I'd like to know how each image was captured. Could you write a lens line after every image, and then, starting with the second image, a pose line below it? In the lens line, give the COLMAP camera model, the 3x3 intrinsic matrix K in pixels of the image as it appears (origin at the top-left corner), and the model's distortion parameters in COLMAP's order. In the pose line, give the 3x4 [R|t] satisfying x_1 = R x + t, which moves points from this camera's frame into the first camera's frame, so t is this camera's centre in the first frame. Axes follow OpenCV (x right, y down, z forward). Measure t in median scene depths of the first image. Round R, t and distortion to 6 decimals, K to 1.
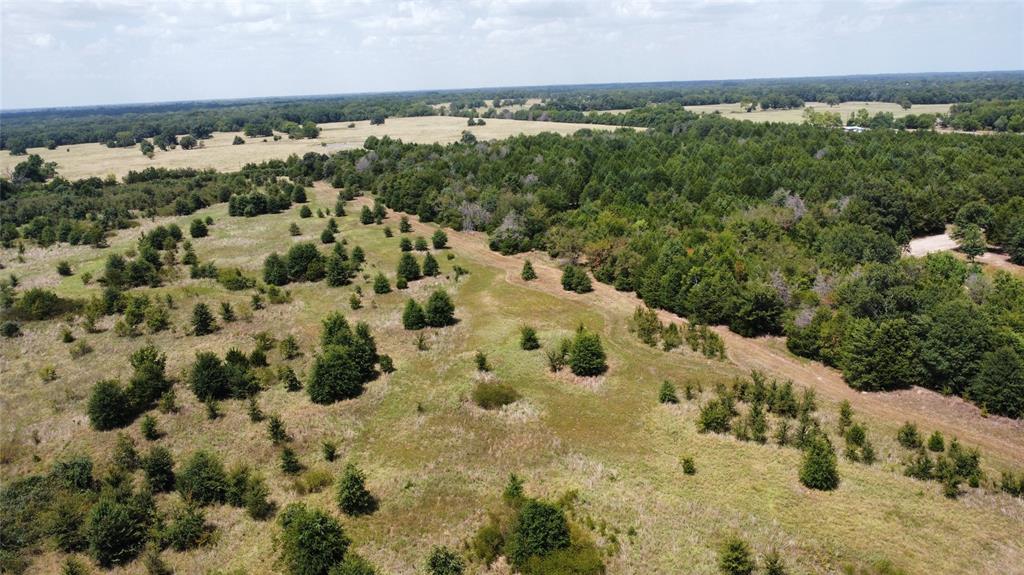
lens RADIAL K [[740.4, 0, 508.1], [0, 740.4, 284.6], [0, 0, 1]] dist [-0.030634, -0.005052]
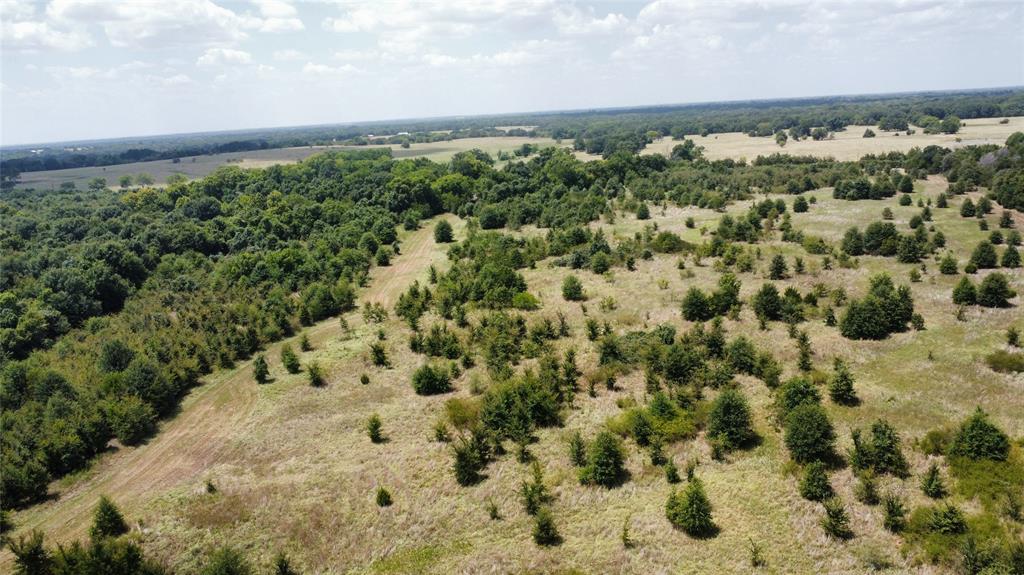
lens RADIAL K [[740.4, 0, 508.1], [0, 740.4, 284.6], [0, 0, 1]] dist [-0.030634, -0.005052]
pose [[0.689767, 0.163826, -0.705253, 0.078409], [-0.158849, 0.984574, 0.073349, 0.028627], [0.706391, 0.061435, 0.705151, -0.101474]]
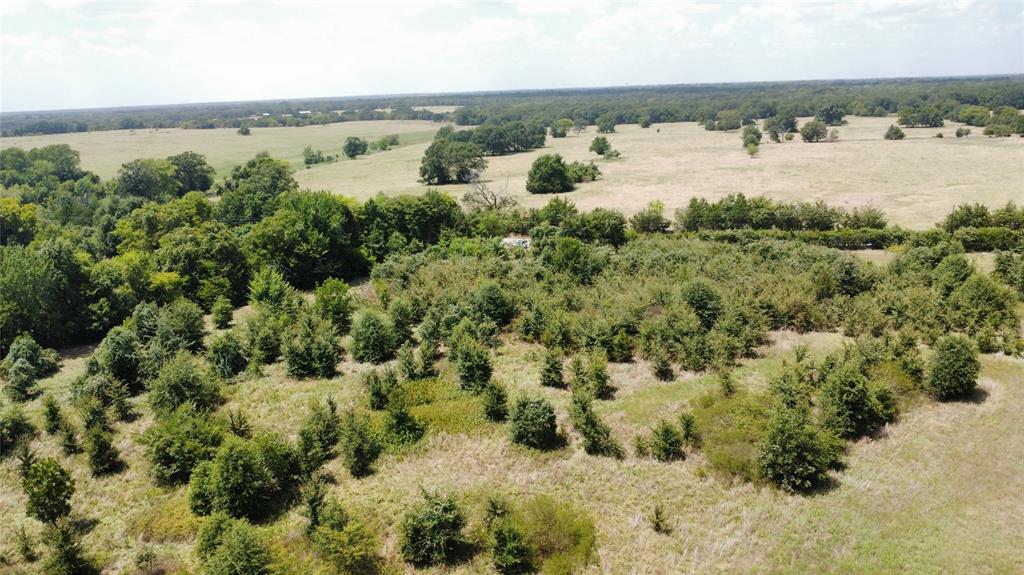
lens RADIAL K [[740.4, 0, 508.1], [0, 740.4, 284.6], [0, 0, 1]] dist [-0.030634, -0.005052]
pose [[0.713802, 0.190997, -0.673800, -0.354799], [-0.173575, 0.980324, 0.094004, -0.162101], [0.678497, 0.049855, 0.732909, 0.751429]]
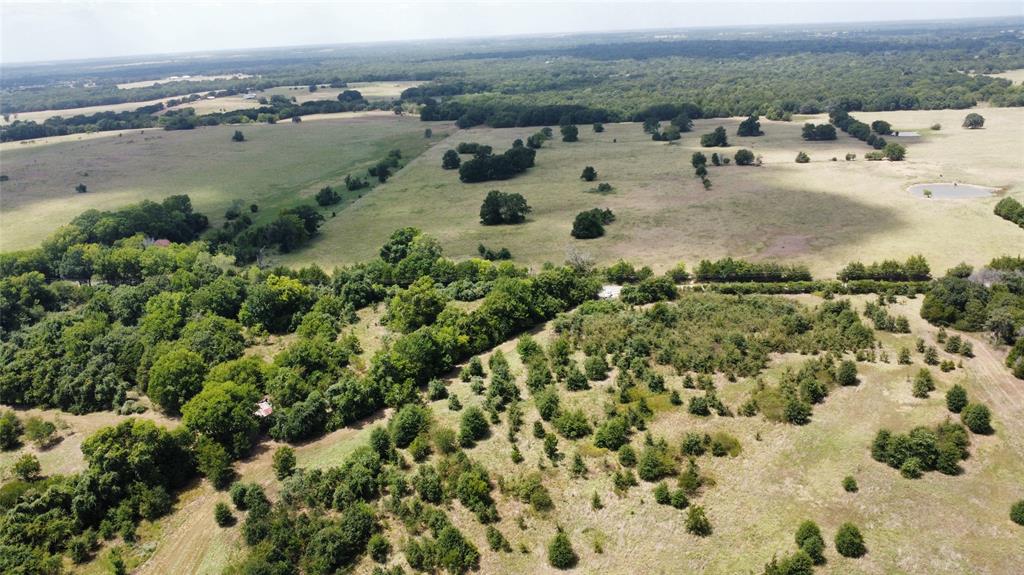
lens RADIAL K [[740.4, 0, 508.1], [0, 740.4, 284.6], [0, 0, 1]] dist [-0.030634, -0.005052]
pose [[0.796743, 0.197709, -0.571061, -0.284282], [-0.142856, 0.979805, 0.139909, -0.274841], [0.587190, -0.029892, 0.808897, 0.285781]]
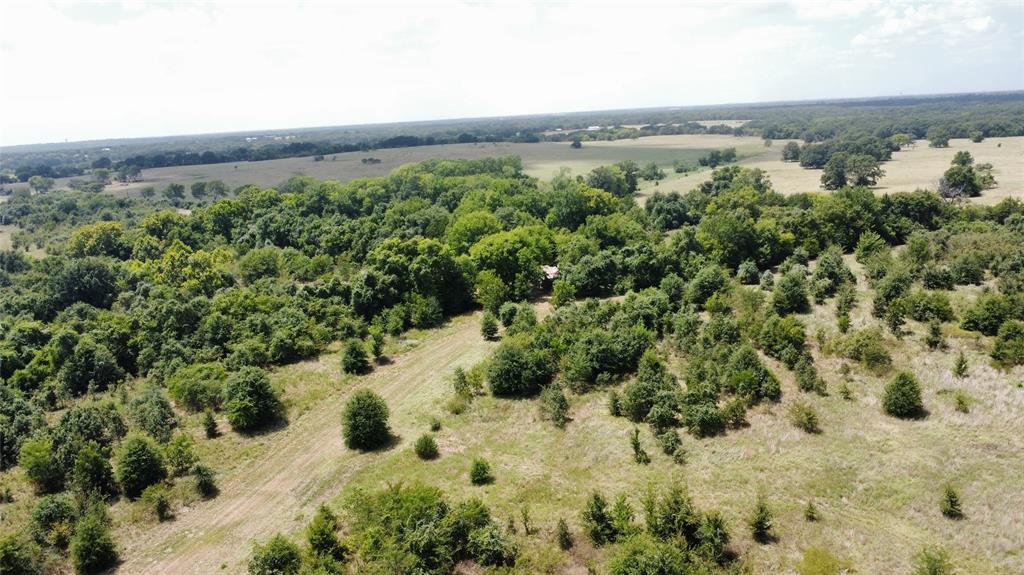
lens RADIAL K [[740.4, 0, 508.1], [0, 740.4, 284.6], [0, 0, 1]] dist [-0.030634, -0.005052]
pose [[0.460072, 0.212246, -0.862140, -0.300404], [-0.195435, 0.971401, 0.134853, -0.088239], [0.866105, 0.106451, 0.488395, 0.365846]]
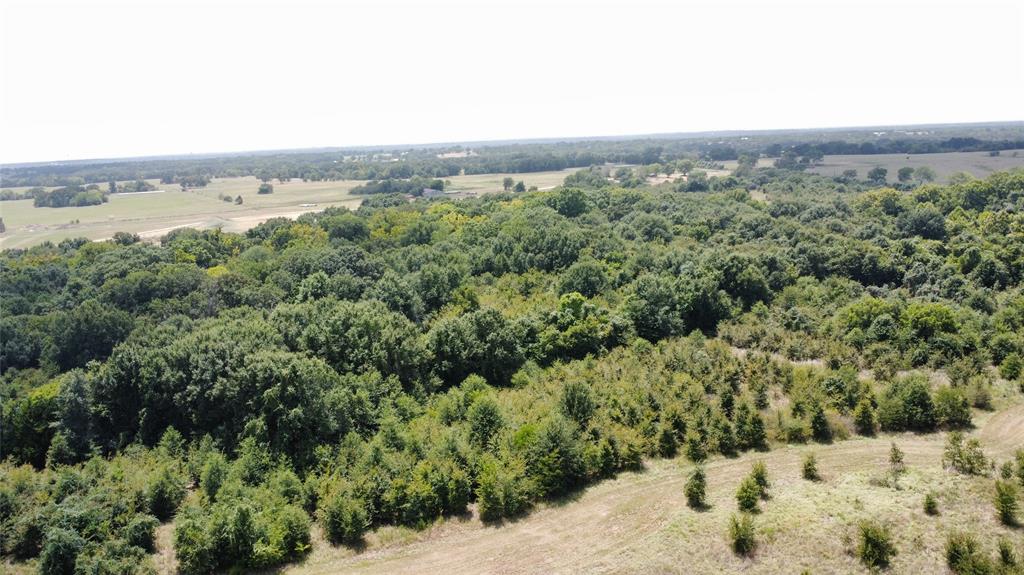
lens RADIAL K [[740.4, 0, 508.1], [0, 740.4, 284.6], [0, 0, 1]] dist [-0.030634, -0.005052]
pose [[-0.281070, 0.235024, -0.930464, -0.044105], [-0.198983, 0.934208, 0.296077, -0.023869], [0.938832, 0.268365, -0.215812, 0.090273]]
